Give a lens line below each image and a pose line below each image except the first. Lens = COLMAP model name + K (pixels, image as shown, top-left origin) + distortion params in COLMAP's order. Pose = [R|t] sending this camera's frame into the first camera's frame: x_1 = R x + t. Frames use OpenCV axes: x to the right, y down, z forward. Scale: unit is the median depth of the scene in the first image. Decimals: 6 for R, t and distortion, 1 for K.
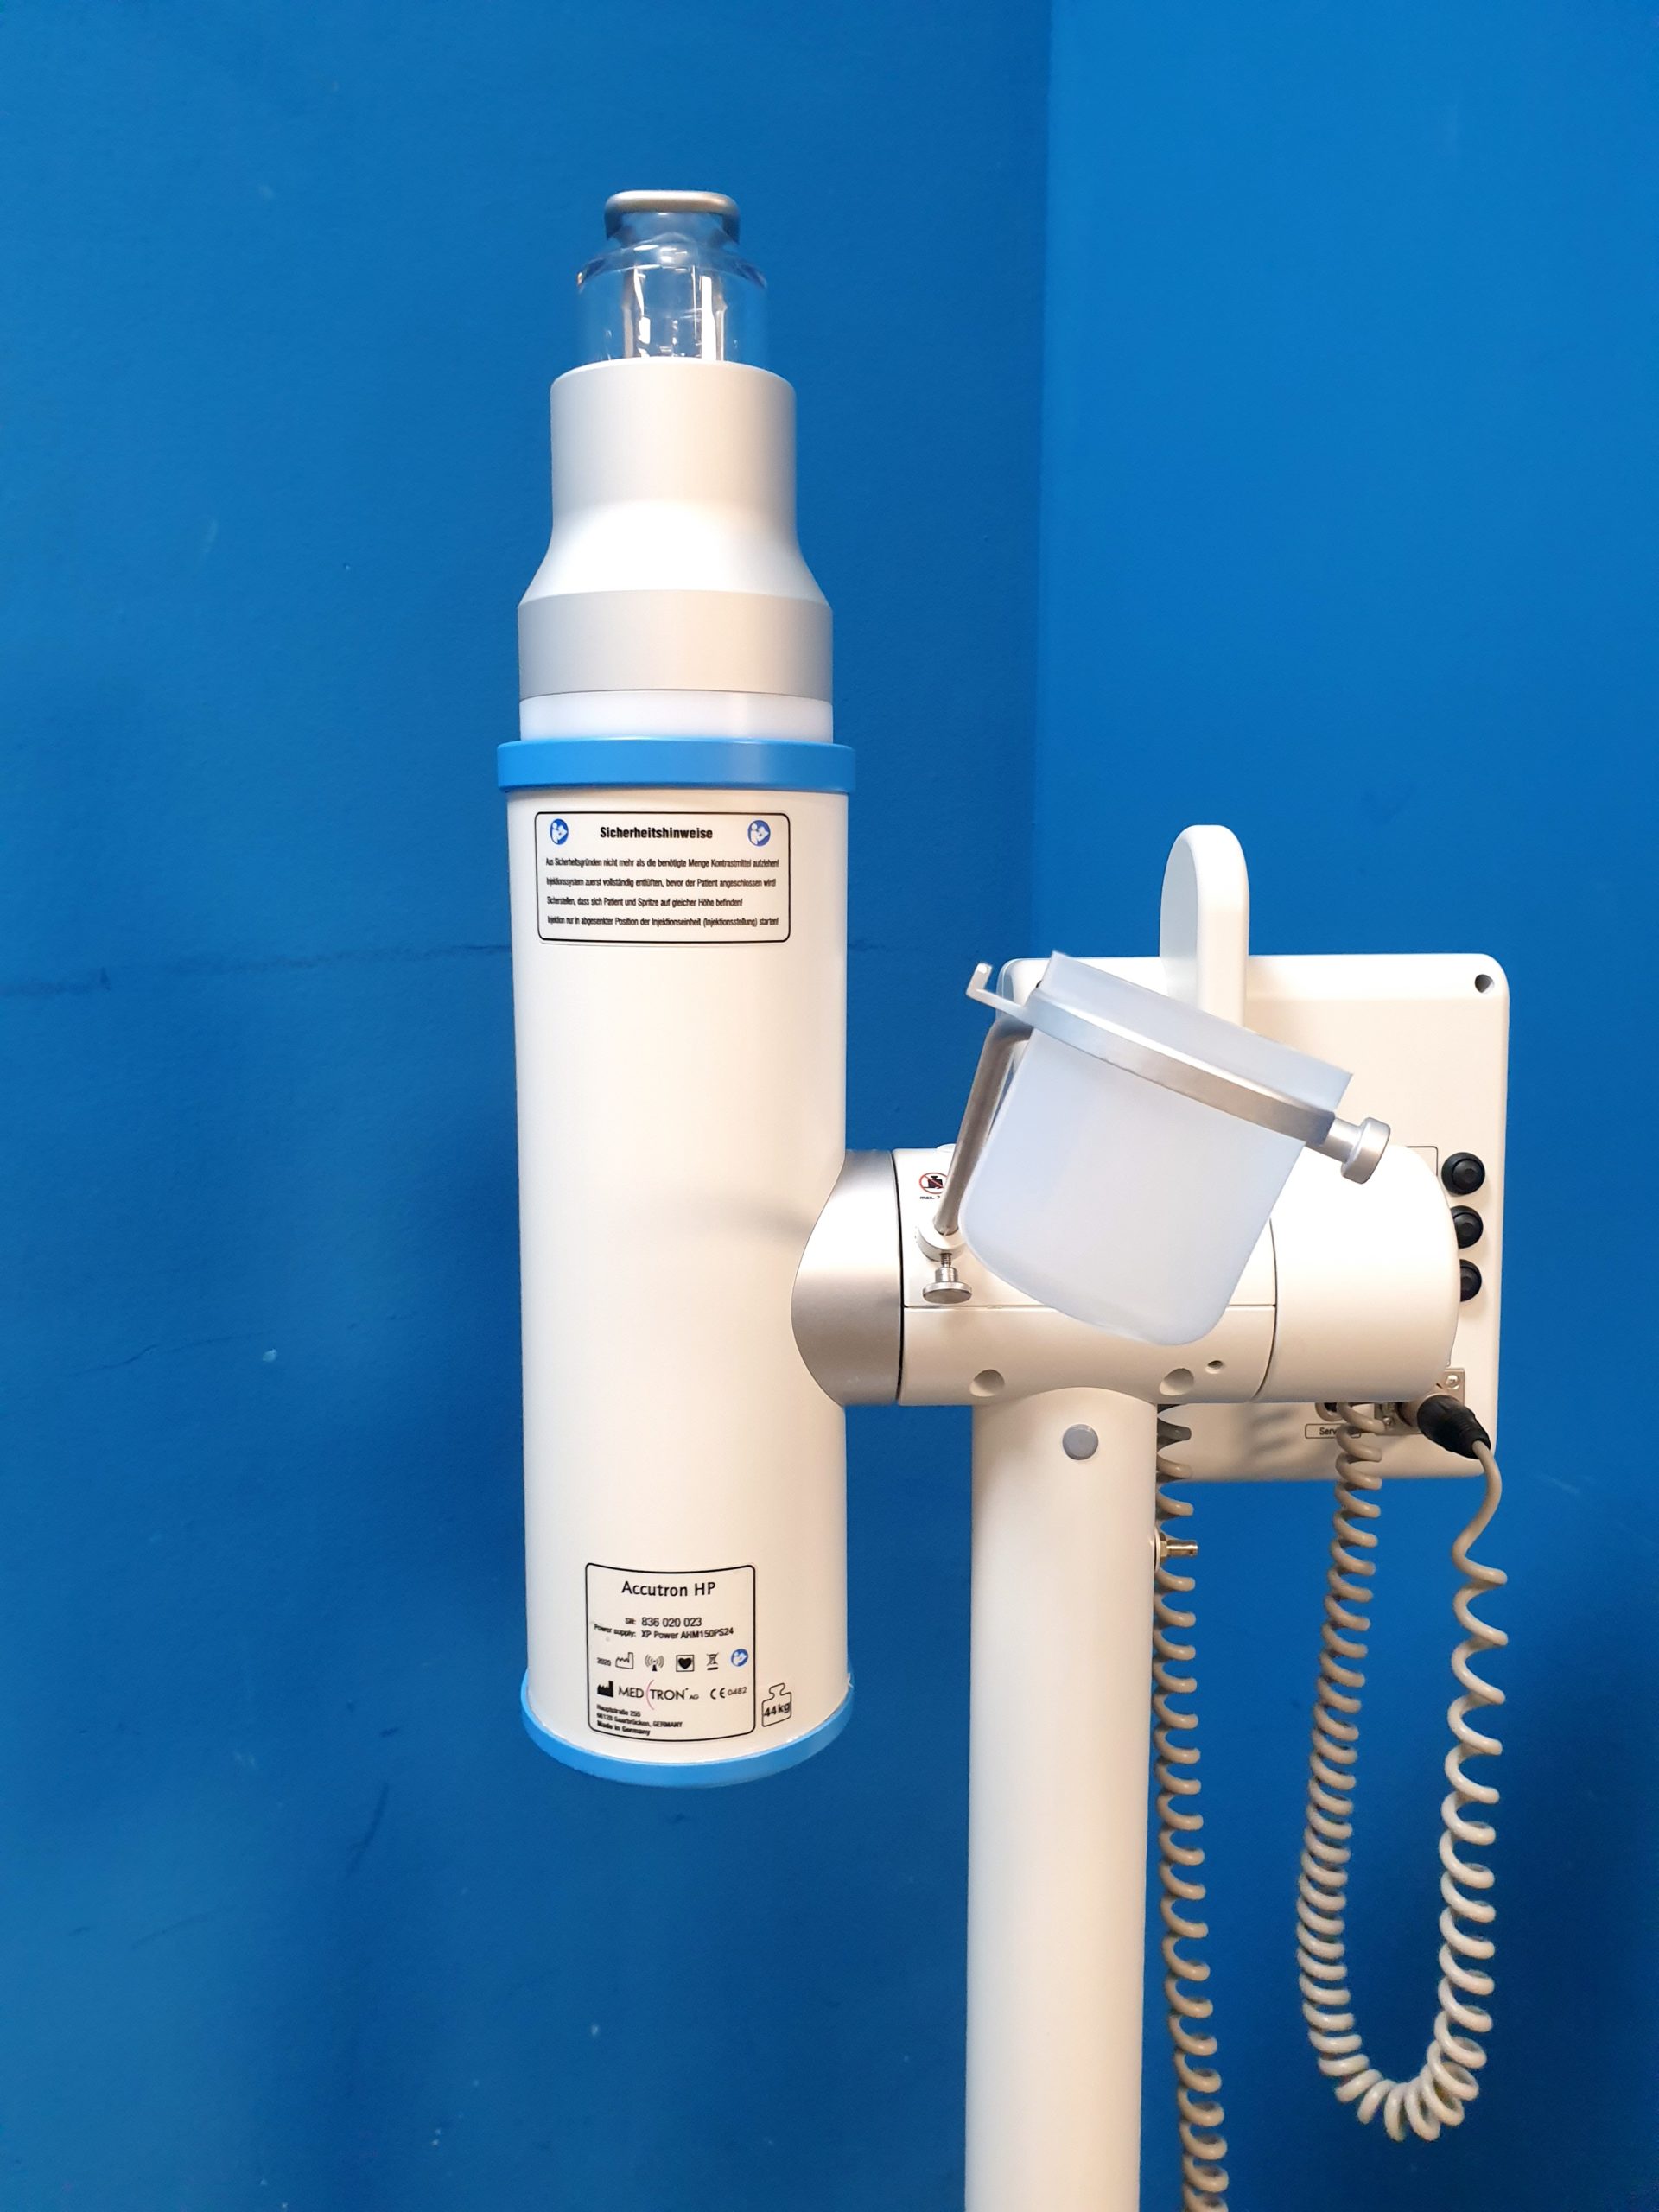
lens RADIAL K [[1741.4, 0, 874.2], [0, 1741.4, 1100.3], [0, 0, 1]] dist [0.031428, 0.002459]
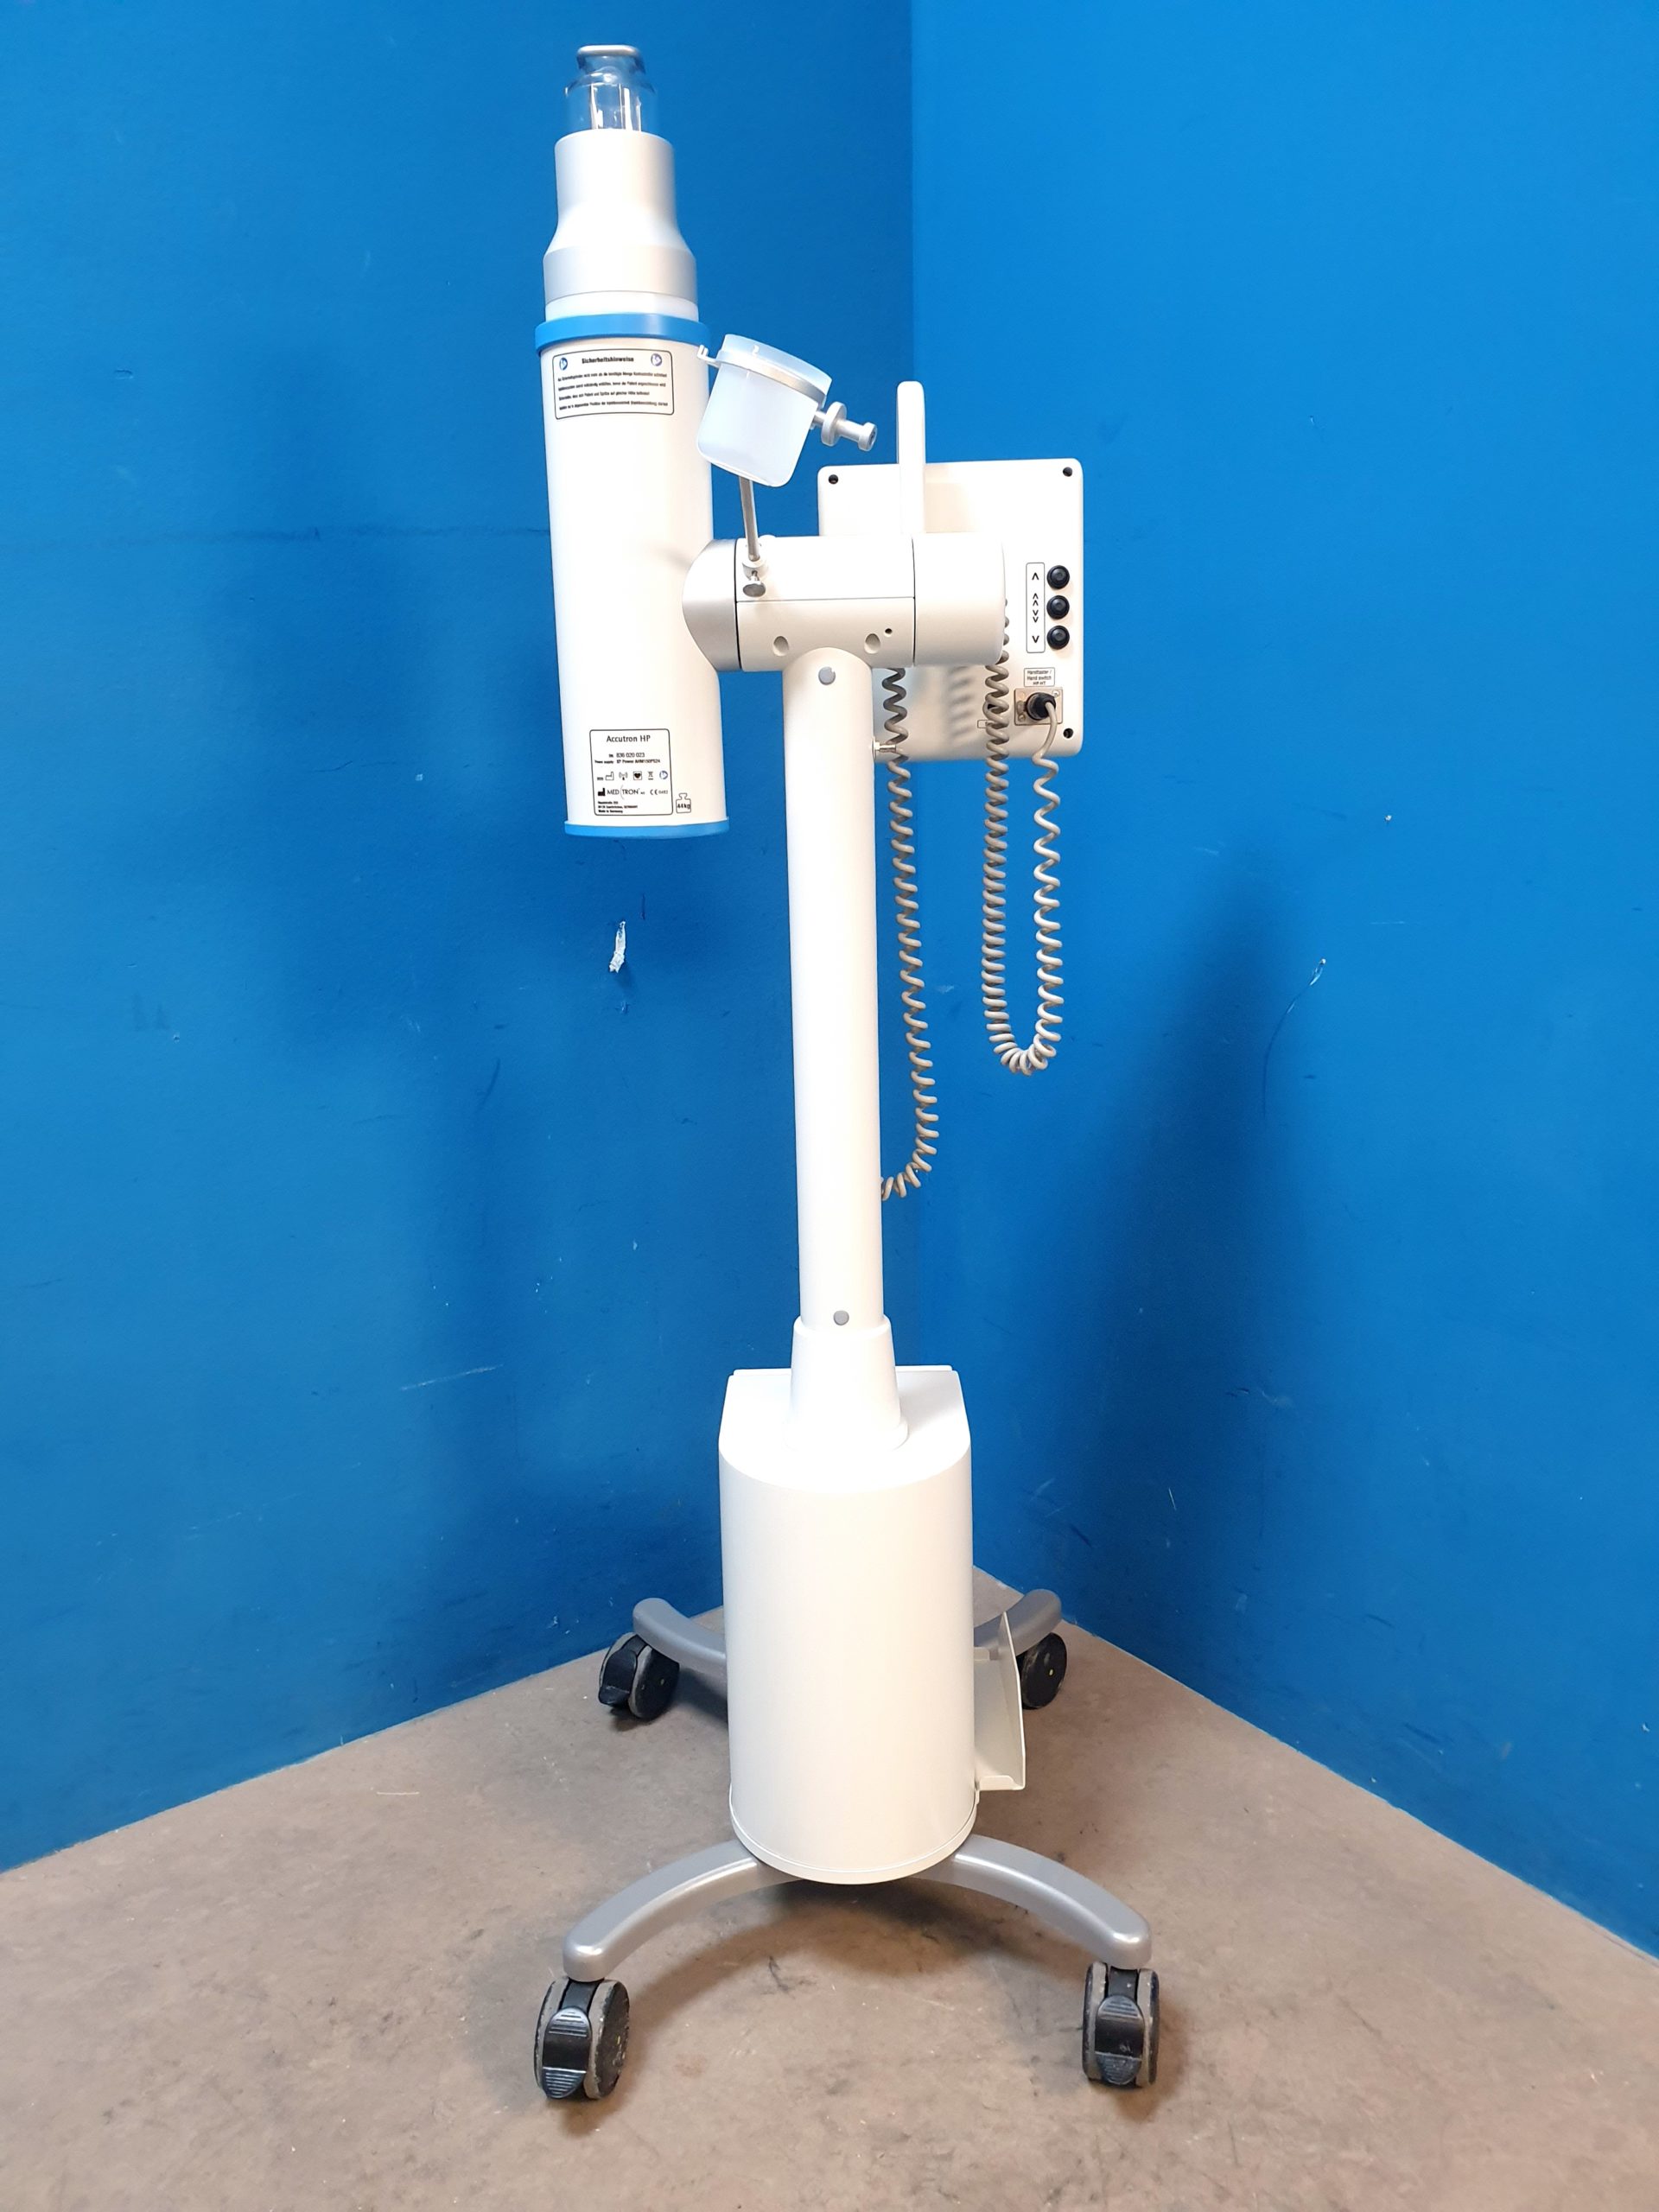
lens RADIAL K [[1759.7, 0, 846.5], [0, 1759.7, 1096.5], [0, 0, 1]] dist [0.036708, 0.001627]
pose [[0.997887, -0.017119, -0.062679, 0.269826], [0.020873, 0.997996, 0.059742, 0.585208], [0.061530, -0.060924, 0.996244, -1.127380]]
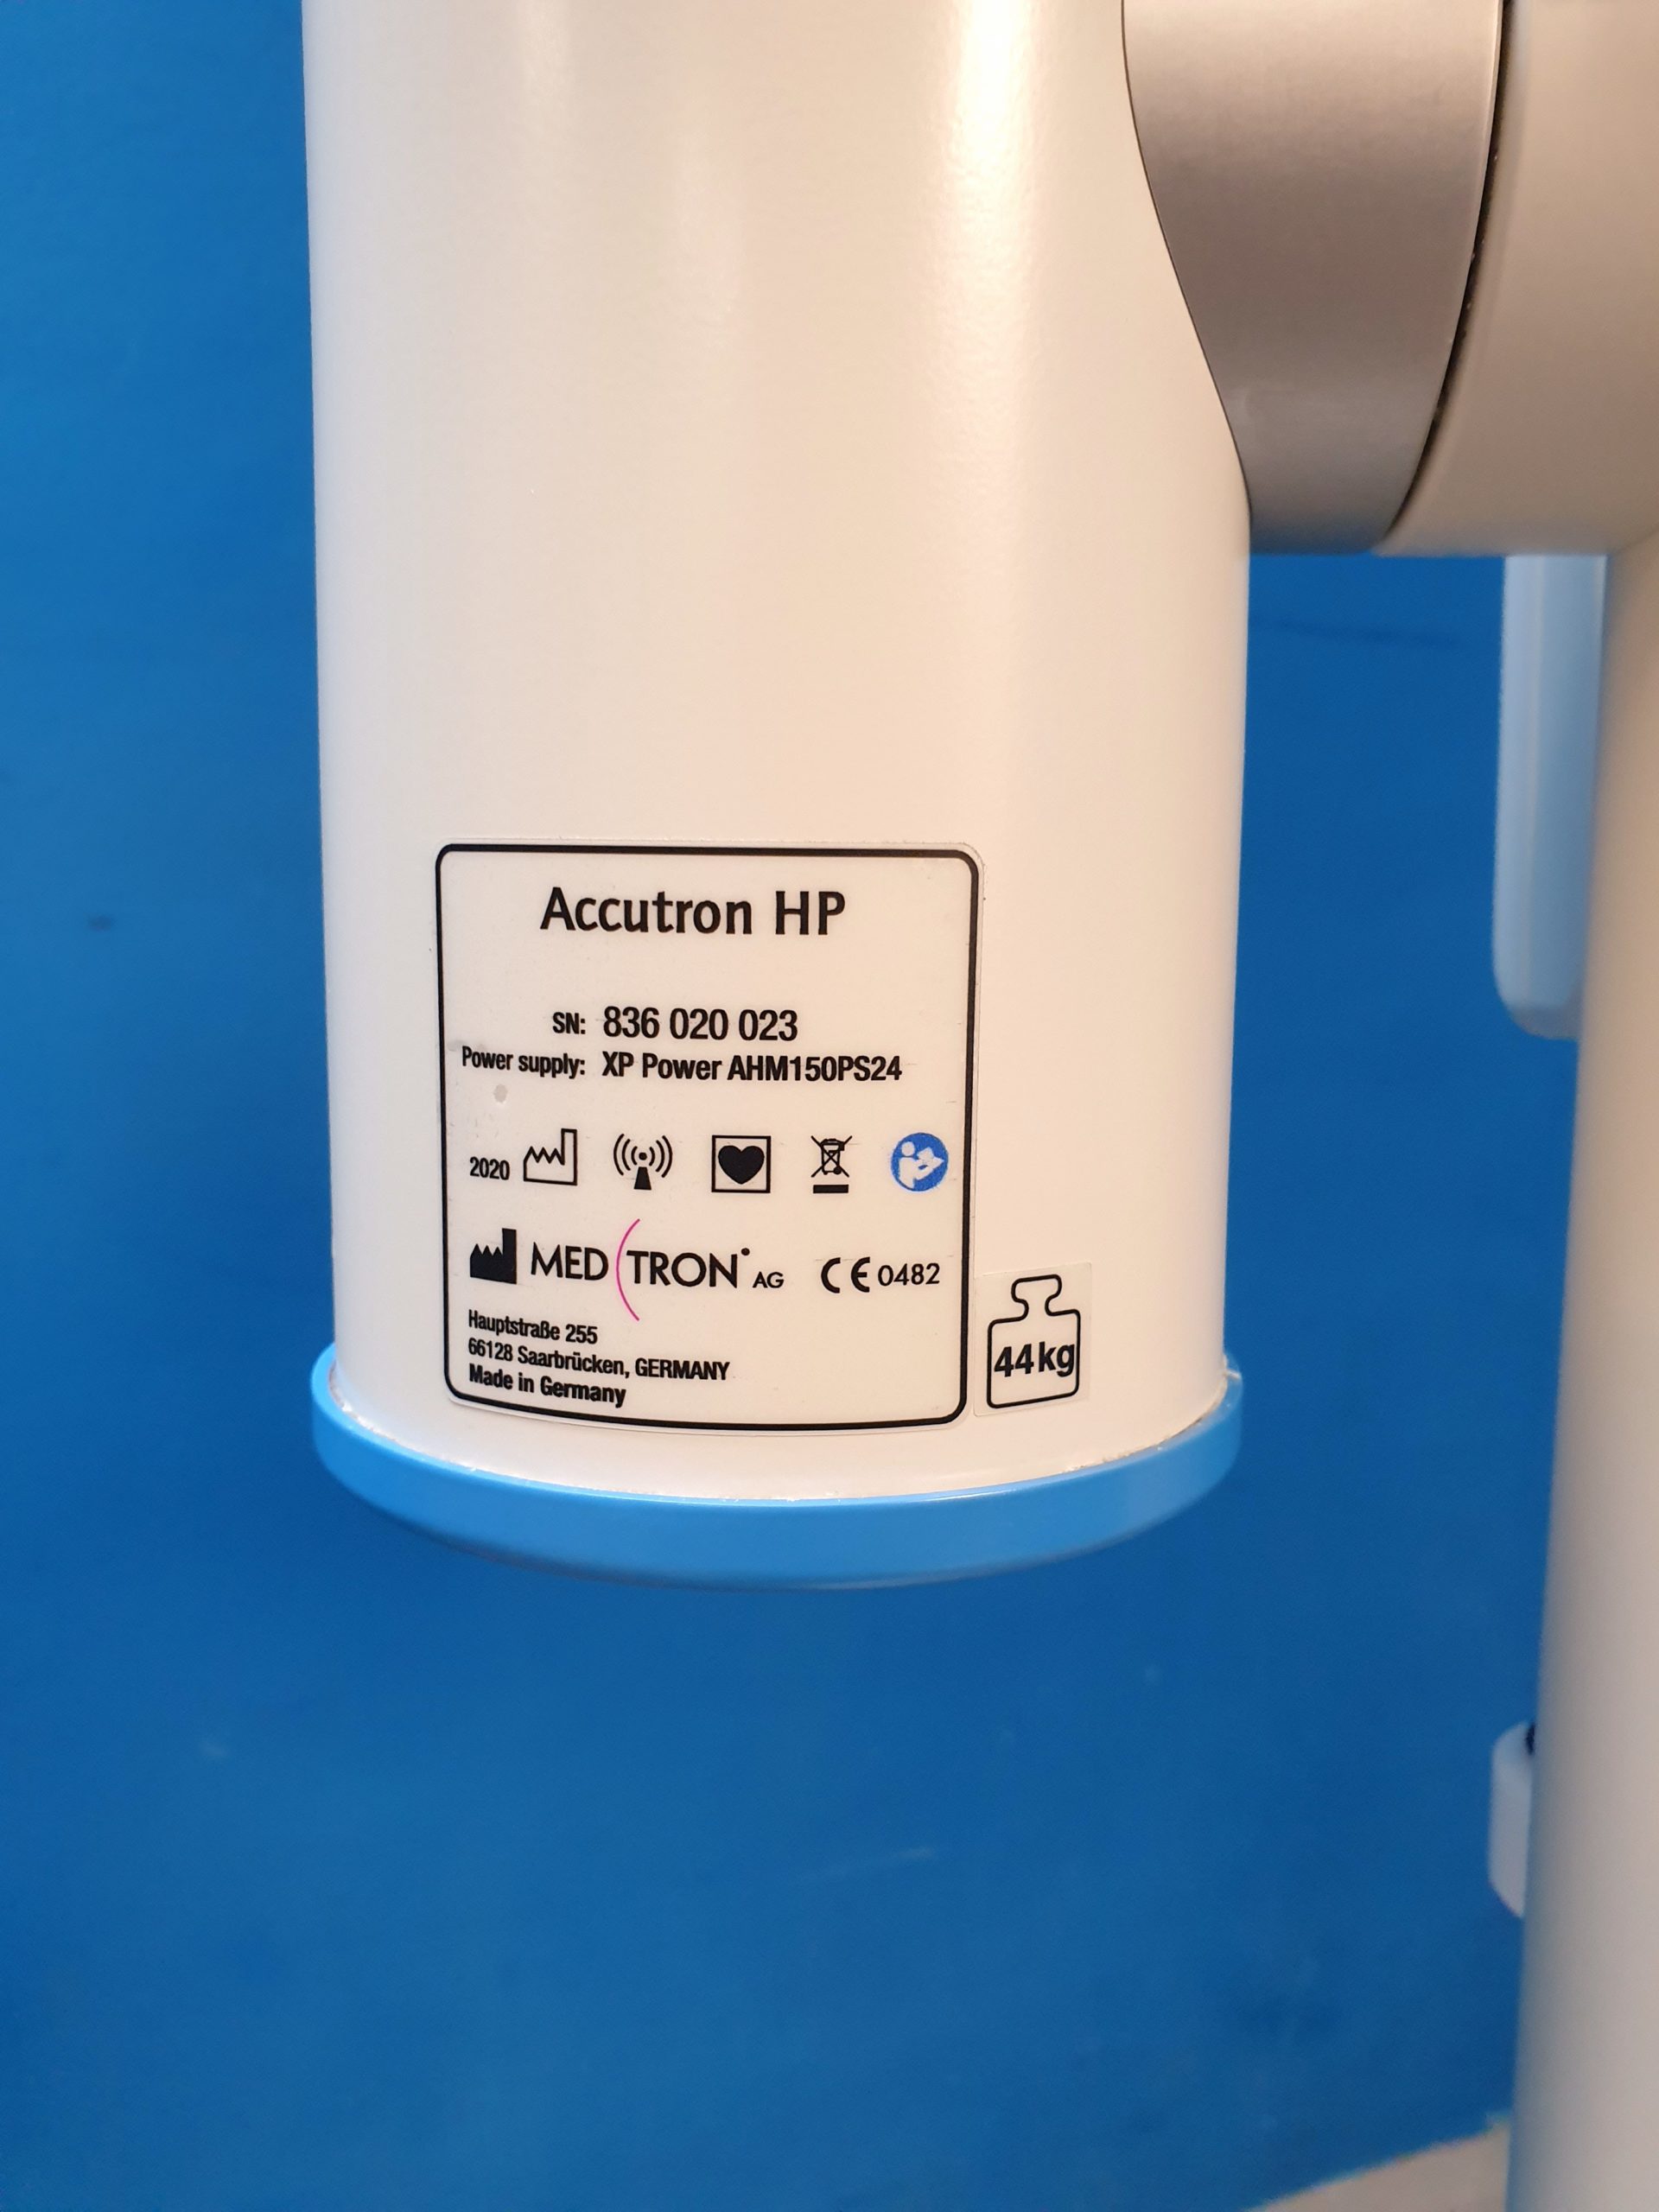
lens RADIAL K [[1760.8, 0, 829.5], [0, 1760.8, 1106.0], [0, 0, 1]] dist [0.134720, -0.205442]
pose [[0.992447, 0.016568, -0.121552, -0.055420], [-0.021505, 0.998991, -0.039418, 0.322579], [0.120776, 0.041734, 0.991802, 0.693866]]
